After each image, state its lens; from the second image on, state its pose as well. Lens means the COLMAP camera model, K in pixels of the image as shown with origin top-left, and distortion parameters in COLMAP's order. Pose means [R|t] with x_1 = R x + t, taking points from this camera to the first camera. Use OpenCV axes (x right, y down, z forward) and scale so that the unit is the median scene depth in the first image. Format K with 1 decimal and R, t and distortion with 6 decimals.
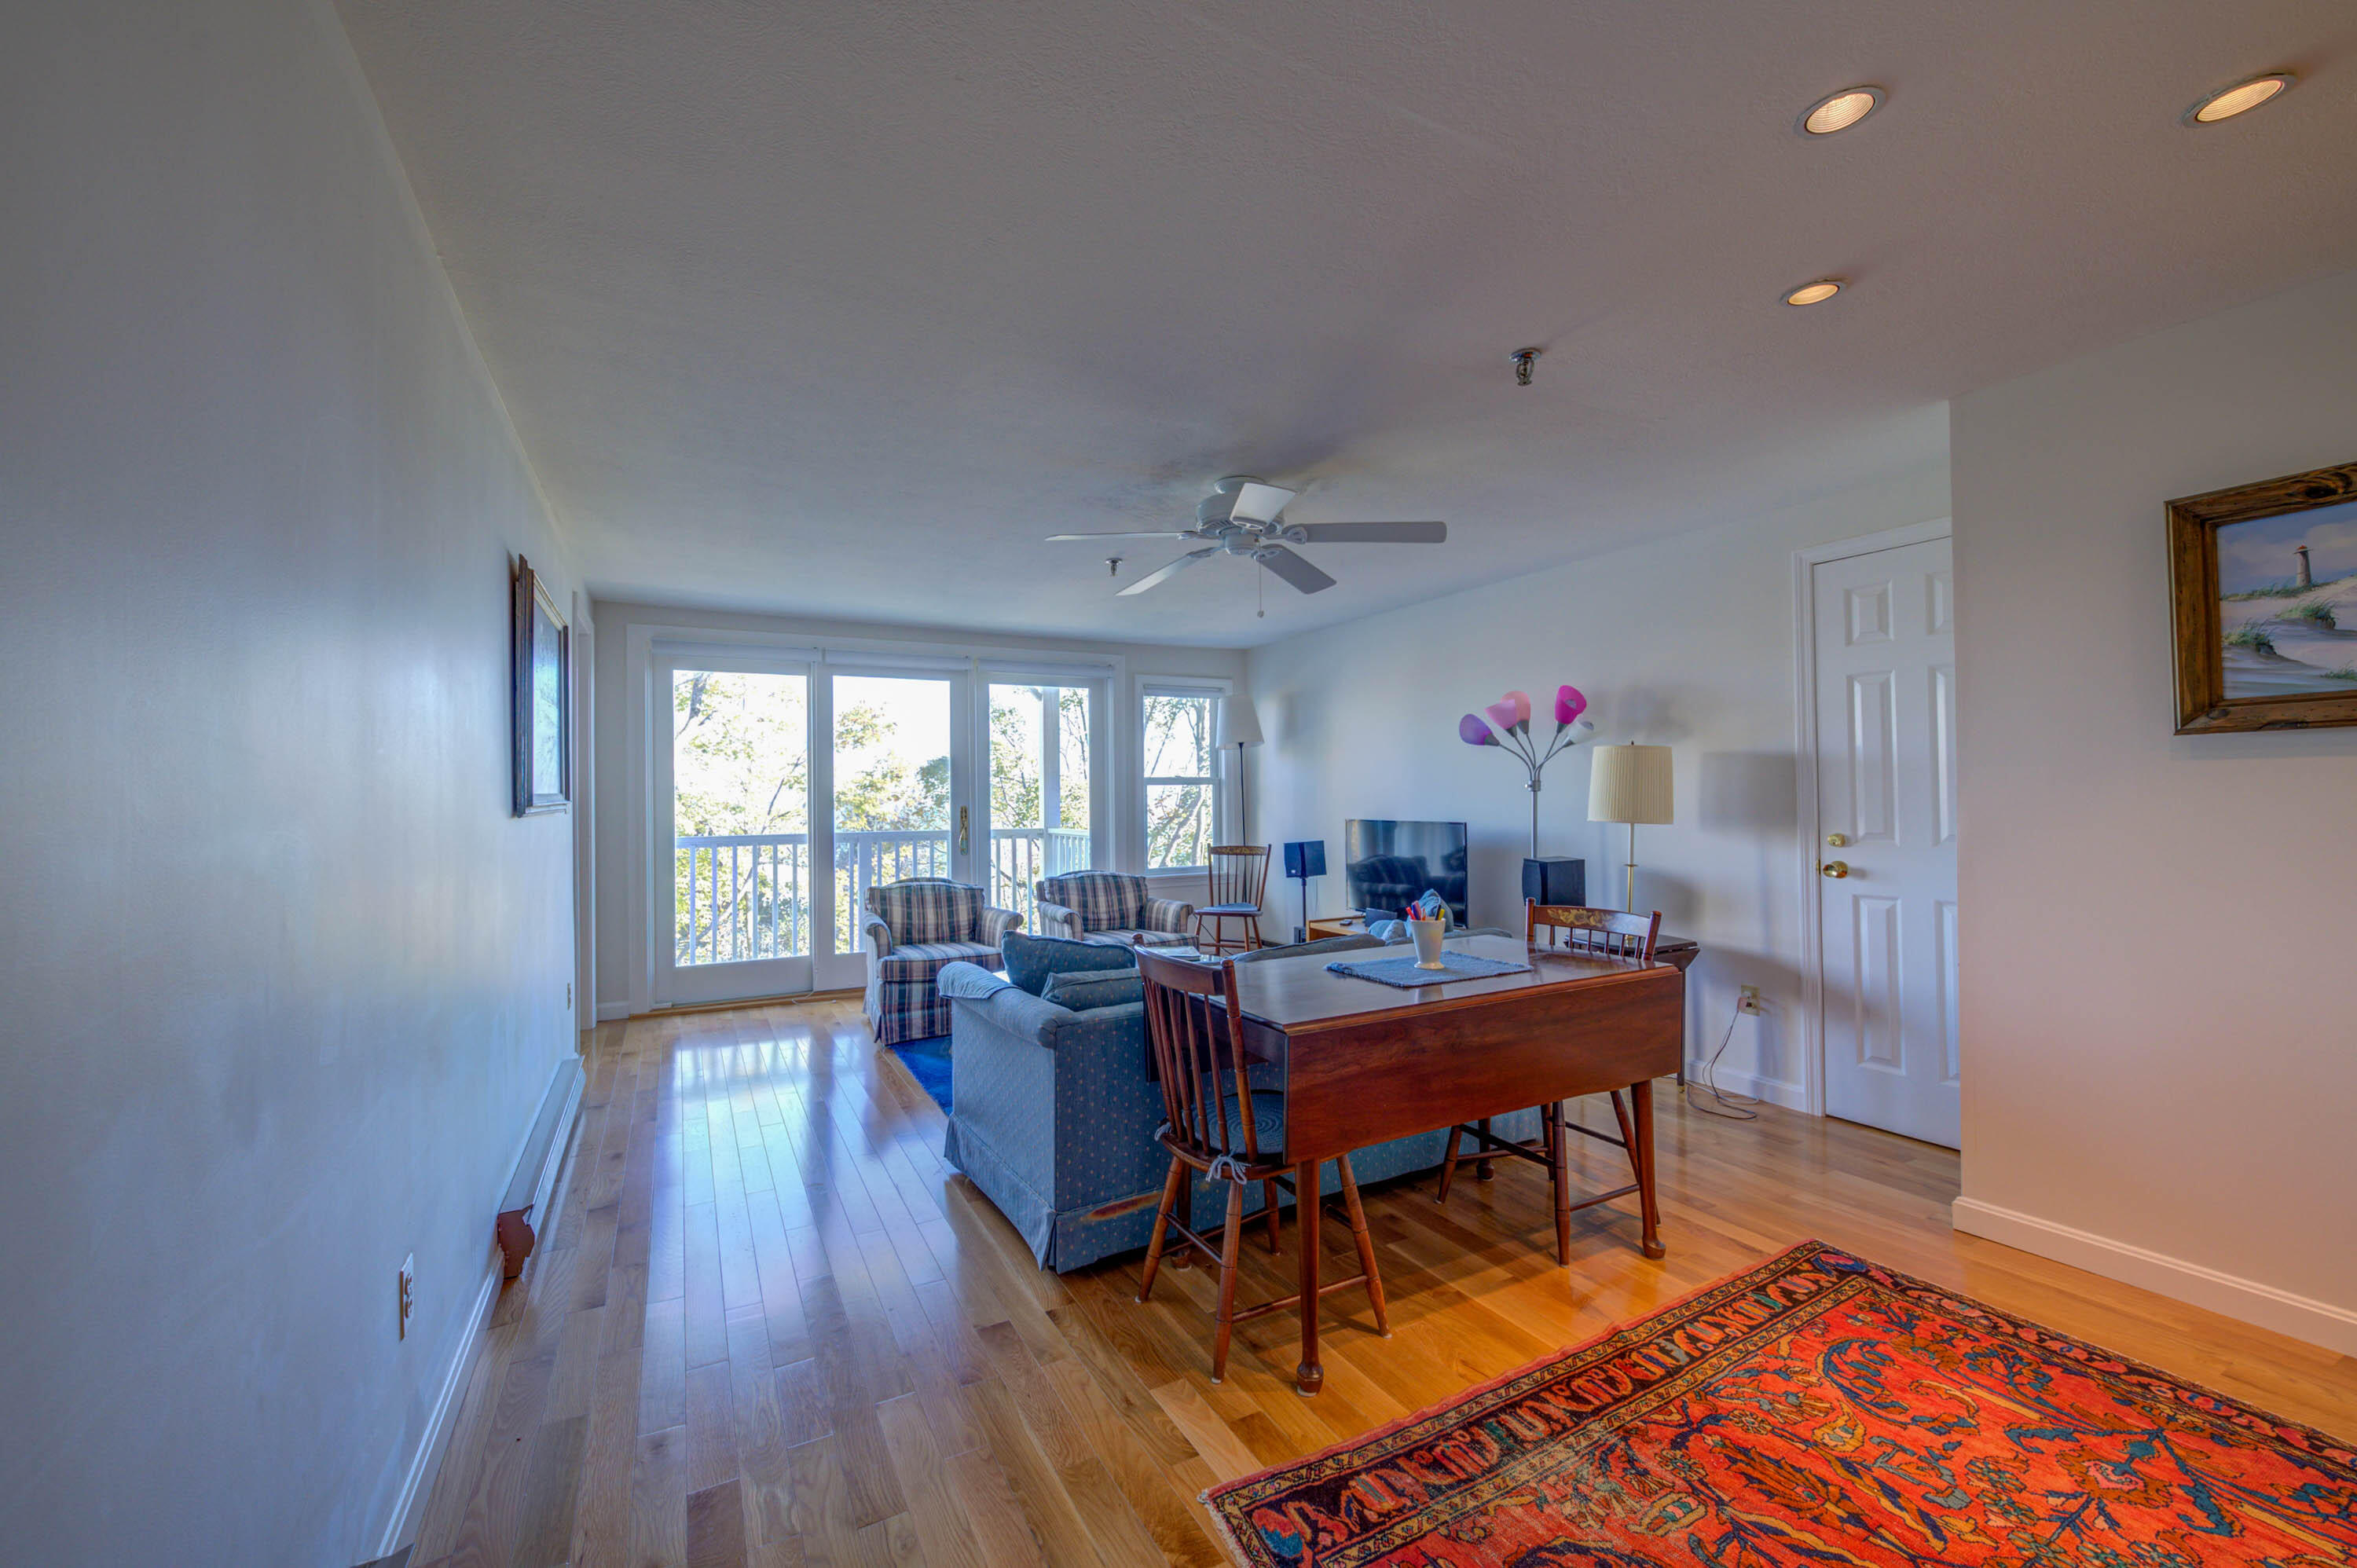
lens RADIAL K [[936.5, 0, 1178.5], [0, 936.5, 784.0], [0, 0, 1]] dist [0.011110, -0.000087]
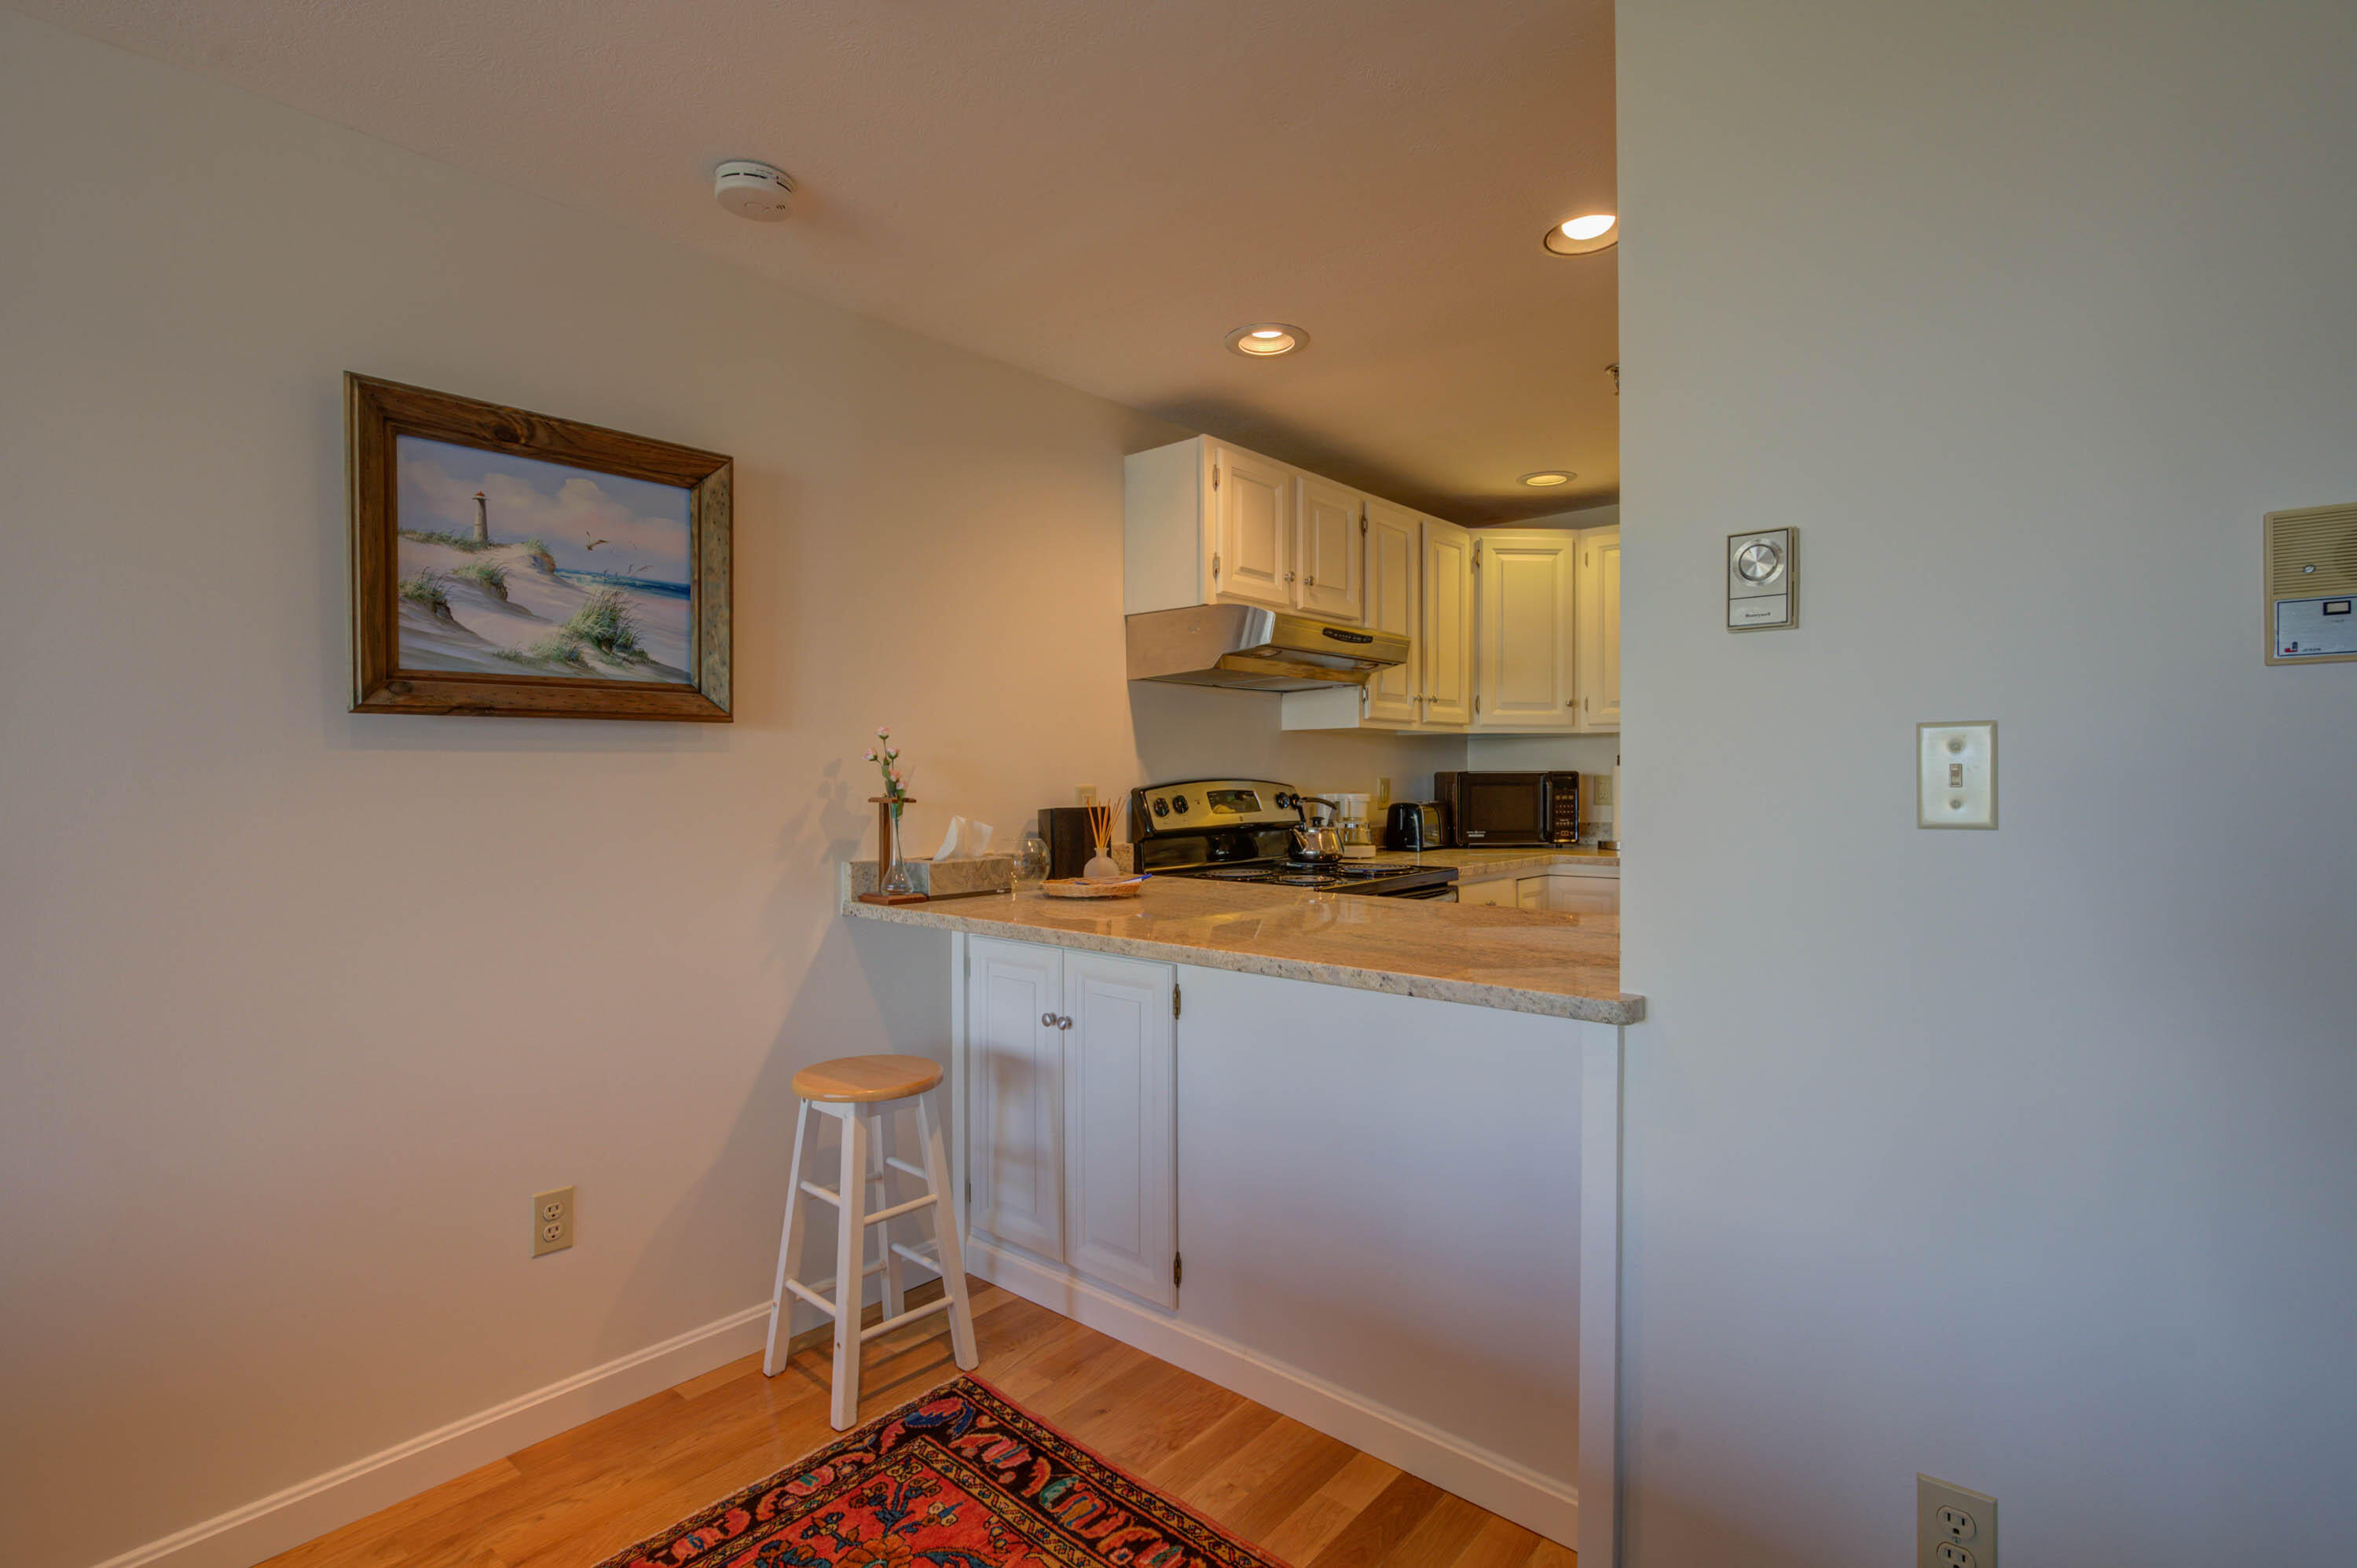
lens RADIAL K [[1091.2, 0, 1178.5], [0, 1091.2, 784.0], [0, 0, 1]] dist [-0.000431, 0.000008]
pose [[-0.359268, 0.008386, 0.933197, 0.092044], [-0.003351, 0.999942, -0.010276, 0.007102], [-0.933228, -0.006819, -0.359219, 0.742026]]
